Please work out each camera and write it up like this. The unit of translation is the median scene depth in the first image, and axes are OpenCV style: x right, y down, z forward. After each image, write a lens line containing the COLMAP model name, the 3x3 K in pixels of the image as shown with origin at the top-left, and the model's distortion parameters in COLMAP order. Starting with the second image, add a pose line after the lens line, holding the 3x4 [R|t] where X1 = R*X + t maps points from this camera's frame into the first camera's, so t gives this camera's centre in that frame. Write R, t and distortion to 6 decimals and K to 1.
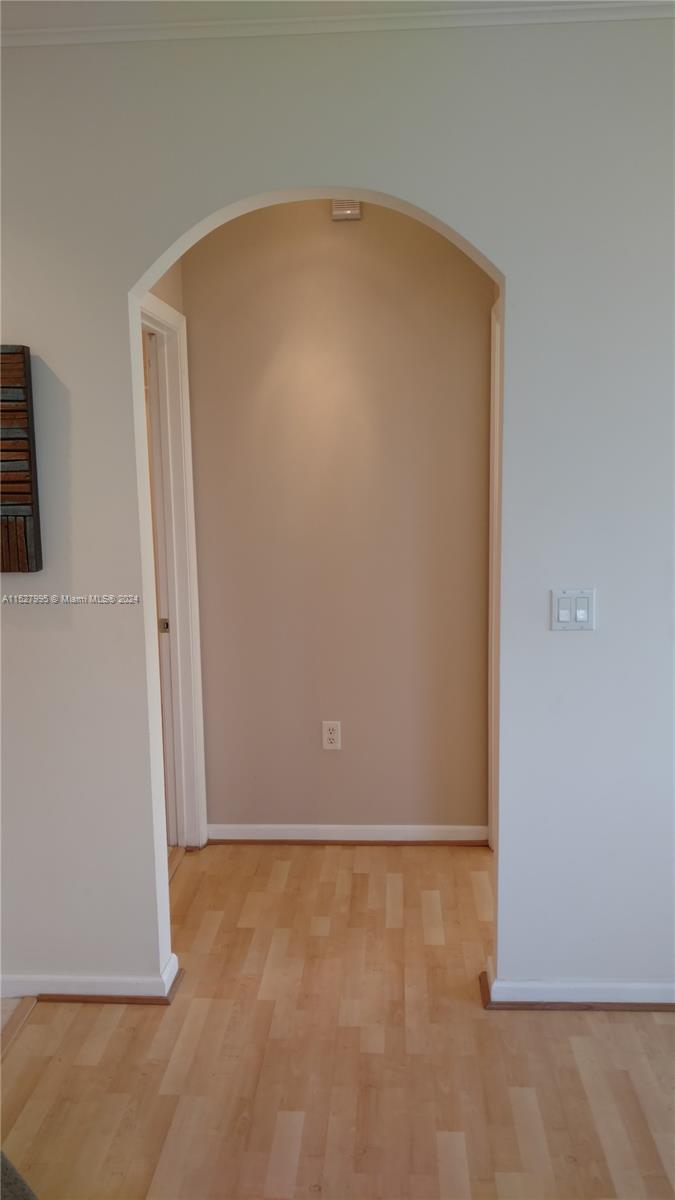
lens RADIAL K [[949.6, 0, 337.5], [0, 949.6, 600.0], [0, 0, 1]] dist [0.004494, 0.006669]
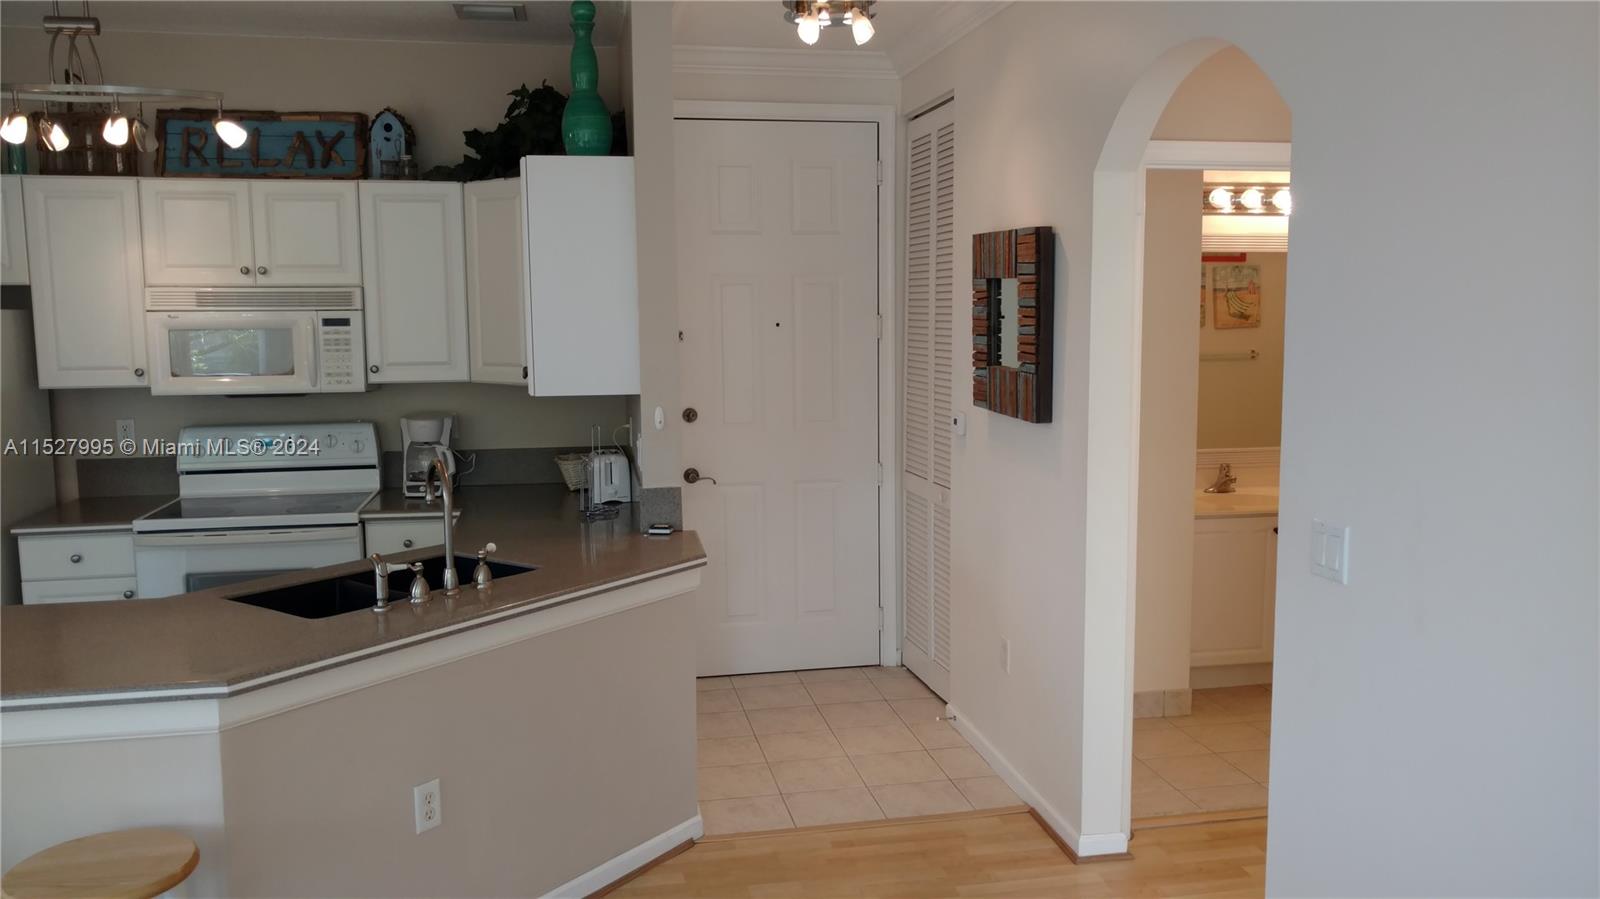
lens RADIAL K [[1266.1, 0, 809.1], [0, 1266.1, 446.4], [0, 0, 1]] dist [0.004494, 0.006669]
pose [[0.246786, 0.121143, -0.961468, 1.080063], [-0.140940, 0.986093, 0.088070, -0.098862], [0.958766, 0.113774, 0.260428, 0.356041]]
